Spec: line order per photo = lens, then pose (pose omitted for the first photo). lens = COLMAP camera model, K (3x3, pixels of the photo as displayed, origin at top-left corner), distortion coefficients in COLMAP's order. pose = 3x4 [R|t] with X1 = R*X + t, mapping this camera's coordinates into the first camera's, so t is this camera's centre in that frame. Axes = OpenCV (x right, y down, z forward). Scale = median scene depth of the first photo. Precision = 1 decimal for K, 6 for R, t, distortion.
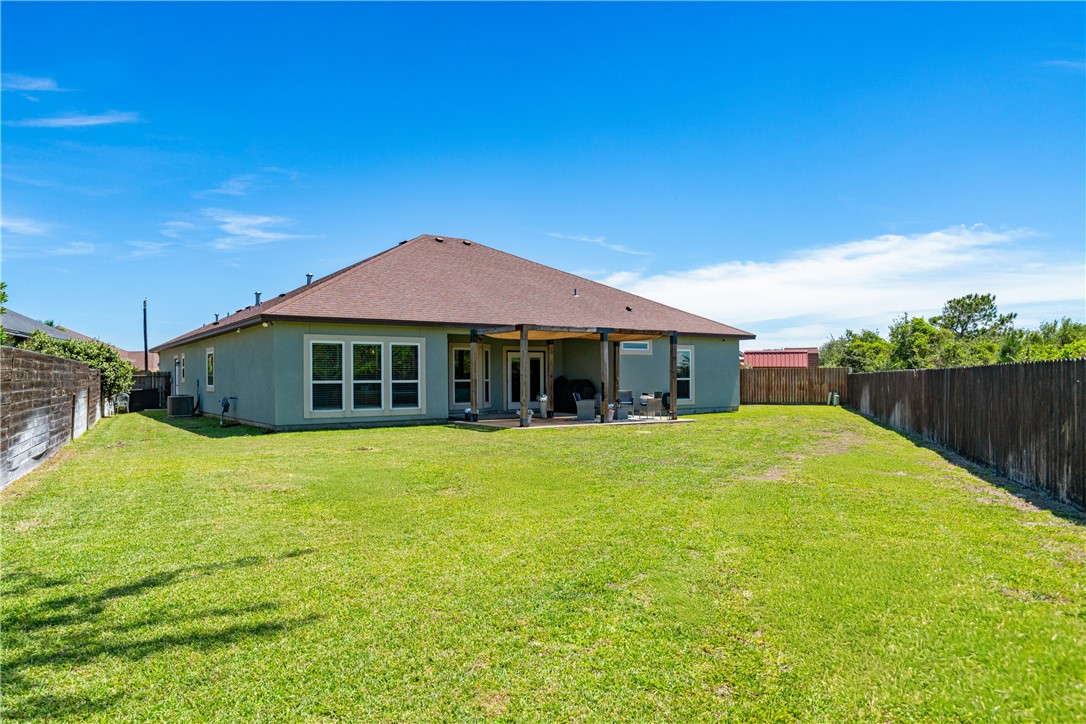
lens RADIAL K [[736.3, 0, 542.5], [0, 736.3, 363.5], [0, 0, 1]] dist [0.001244, -0.000096]
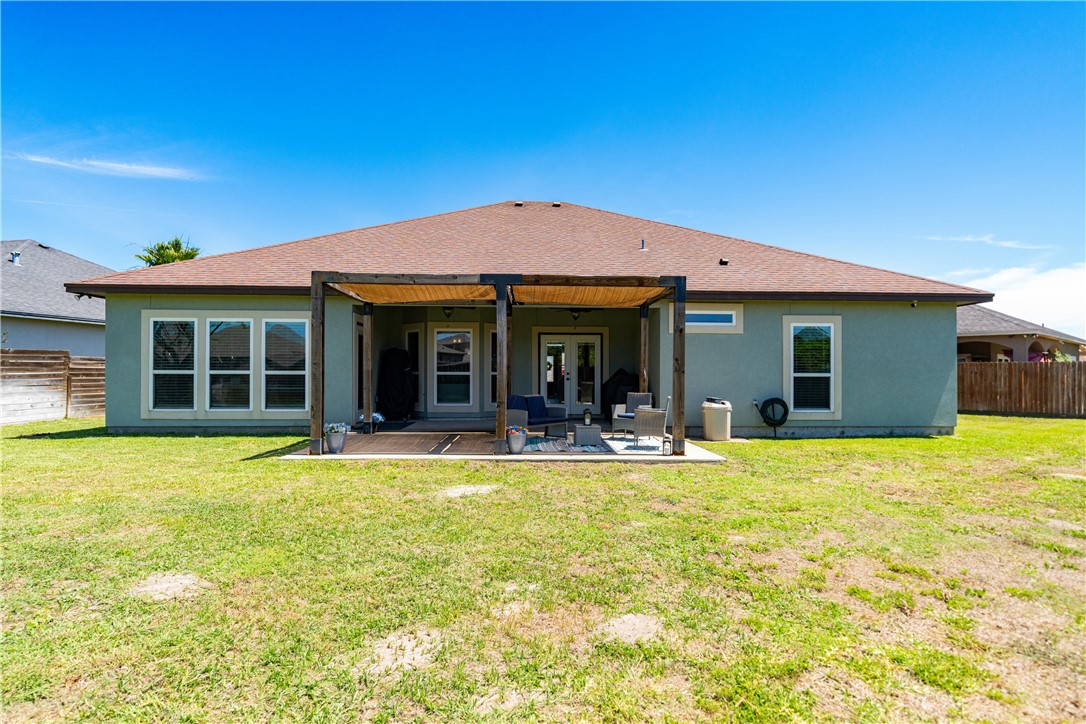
lens RADIAL K [[585.3, 0, 544.3], [0, 585.3, 359.1], [0, 0, 1]] dist [0.003457, 0.000052]
pose [[0.844995, -0.002292, -0.534770, 0.337958], [0.000608, 0.999994, -0.003326, 0.013253], [0.534775, 0.002485, 0.844991, 0.656904]]
